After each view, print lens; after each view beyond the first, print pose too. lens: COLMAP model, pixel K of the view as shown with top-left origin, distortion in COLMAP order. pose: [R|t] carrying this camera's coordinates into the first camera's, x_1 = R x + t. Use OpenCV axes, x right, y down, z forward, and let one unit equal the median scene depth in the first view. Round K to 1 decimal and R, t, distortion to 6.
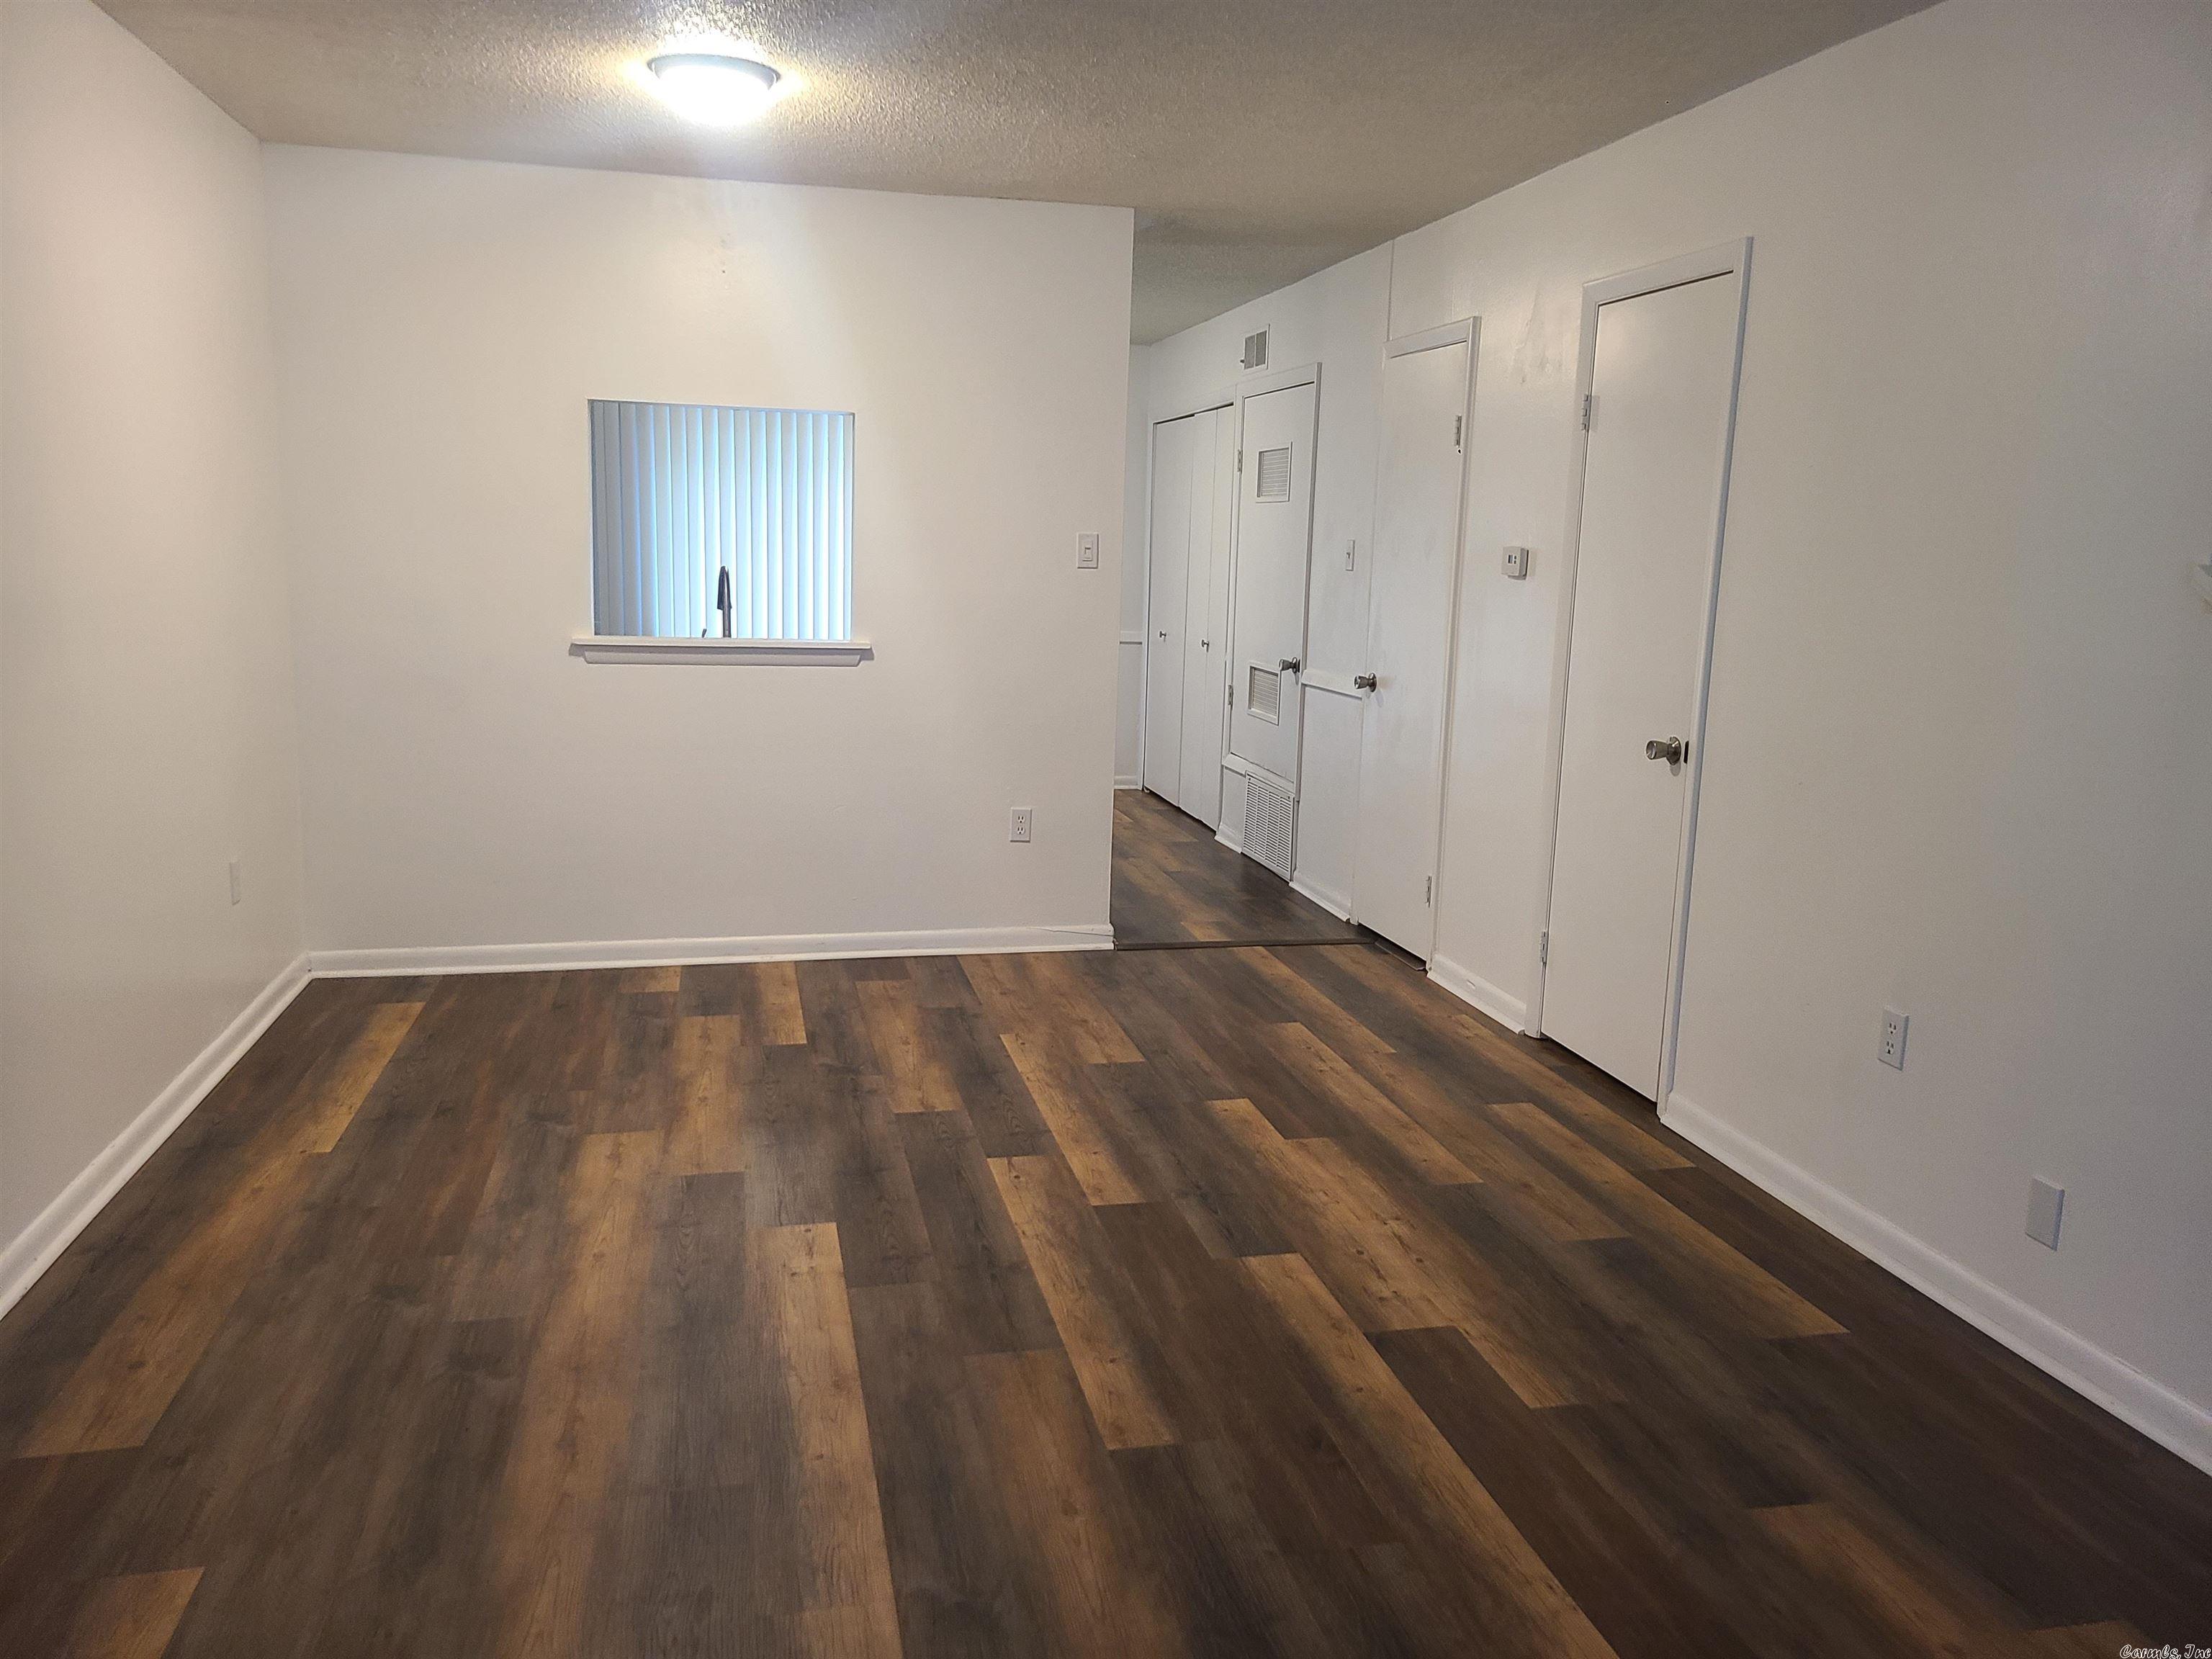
lens RADIAL K [[1651.3, 0, 1101.4], [0, 1651.3, 822.0], [0, 0, 1]] dist [0.061197, -0.032055]
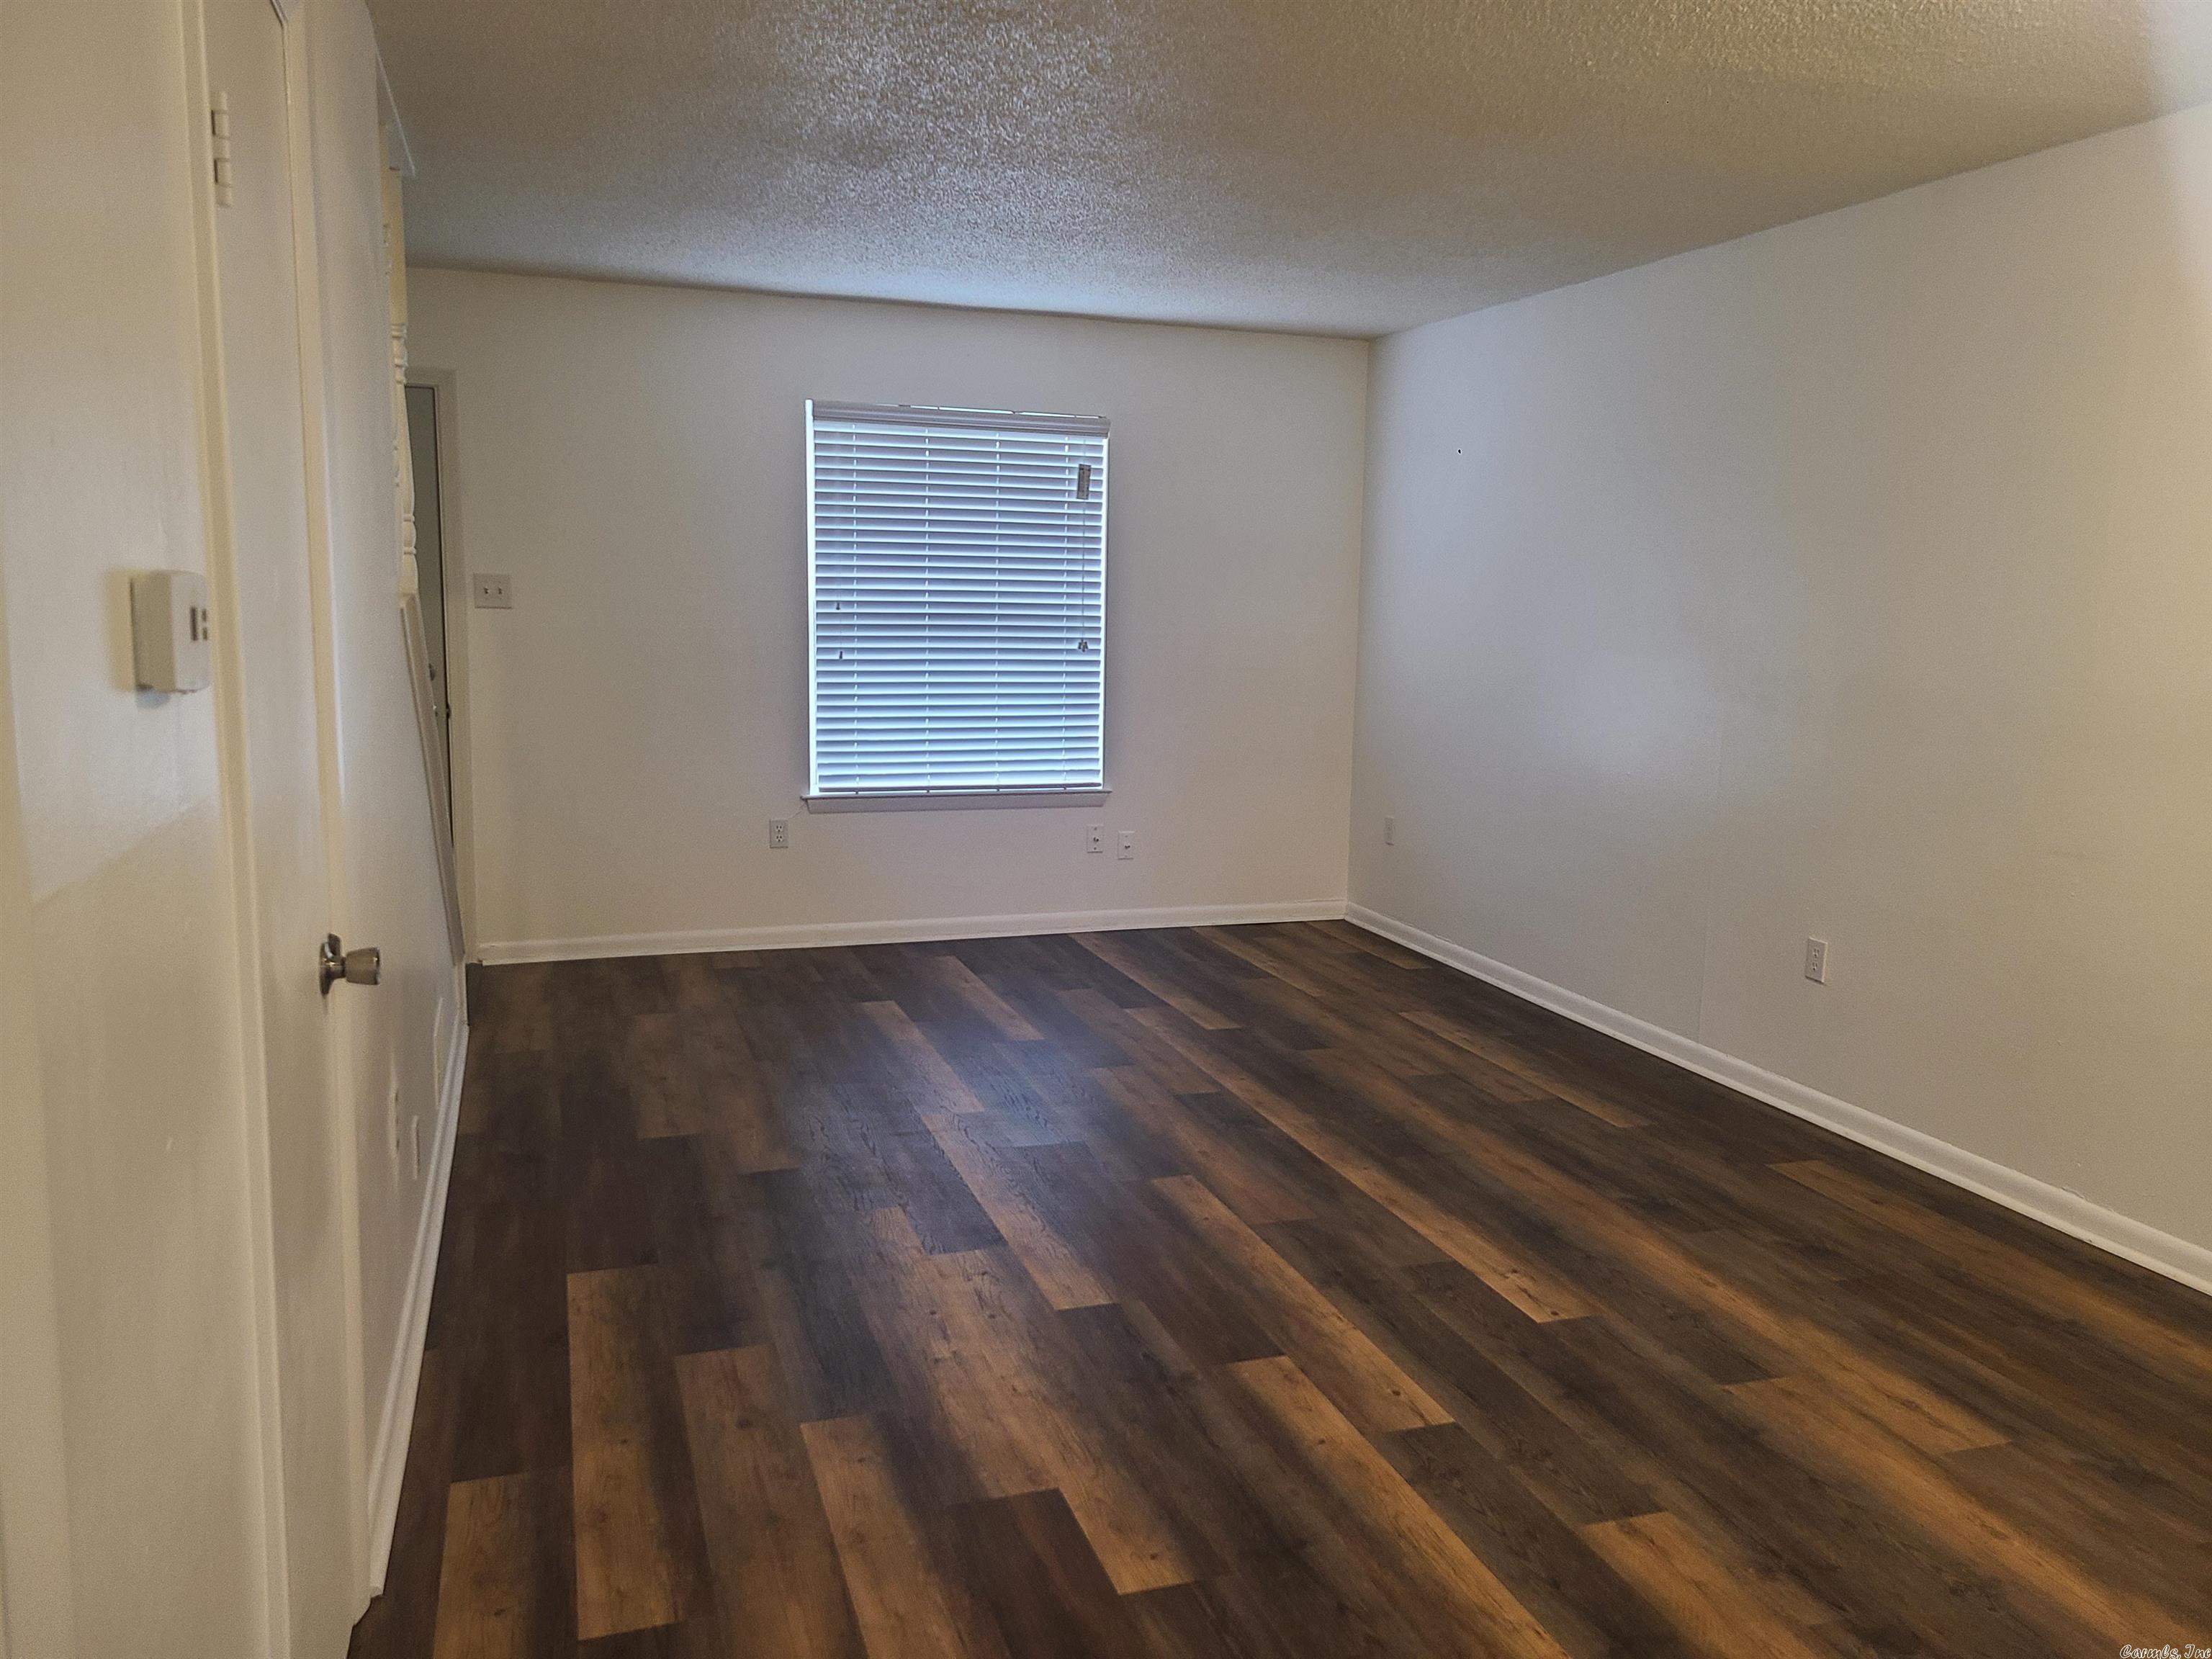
lens RADIAL K [[1651.3, 0, 1103.3], [0, 1651.3, 826.3], [0, 0, 1]] dist [0.061197, -0.032055]
pose [[-0.993553, -0.033507, -0.108301, 0.204431], [-0.065263, 0.950196, 0.304743, -0.310184], [0.092696, 0.309847, -0.946257, 1.822619]]
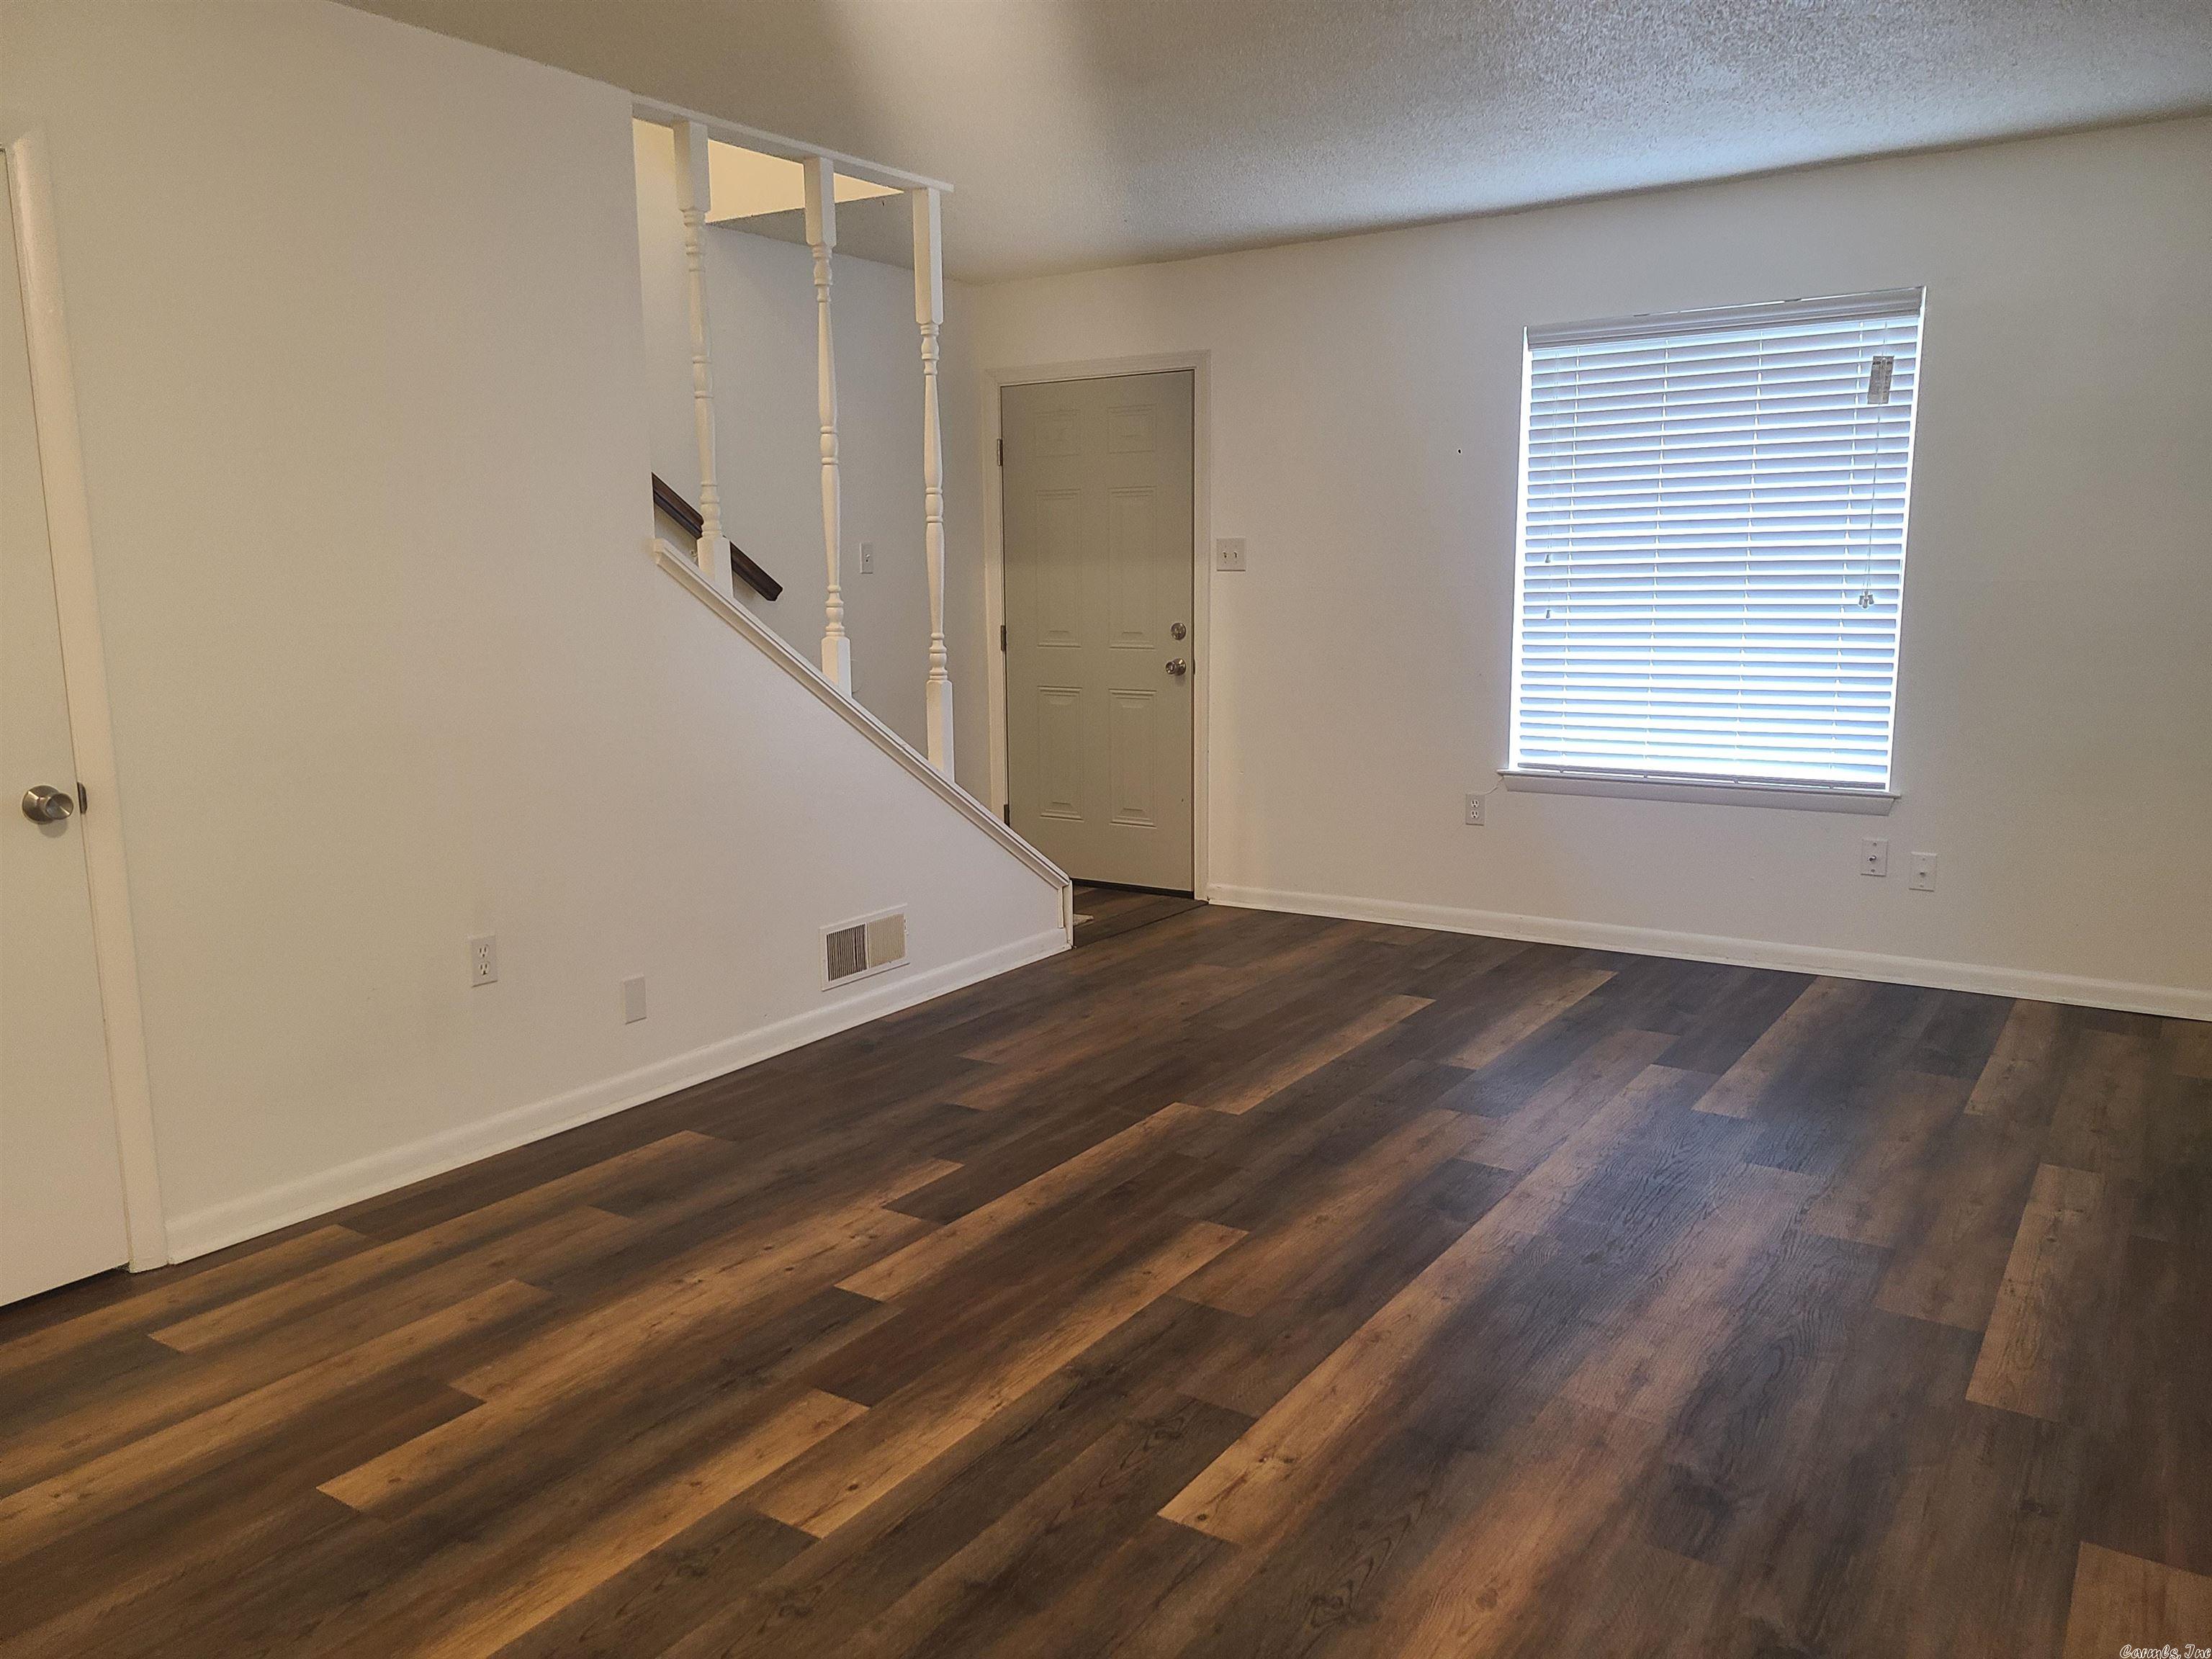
lens RADIAL K [[1651.3, 0, 1092.7], [0, 1651.3, 834.4], [0, 0, 1]] dist [0.061197, -0.032055]
pose [[-0.686024, -0.138349, 0.714304, -0.606876], [0.116847, 0.948062, 0.295846, -0.237949], [-0.718135, 0.286422, -0.634228, 1.398818]]
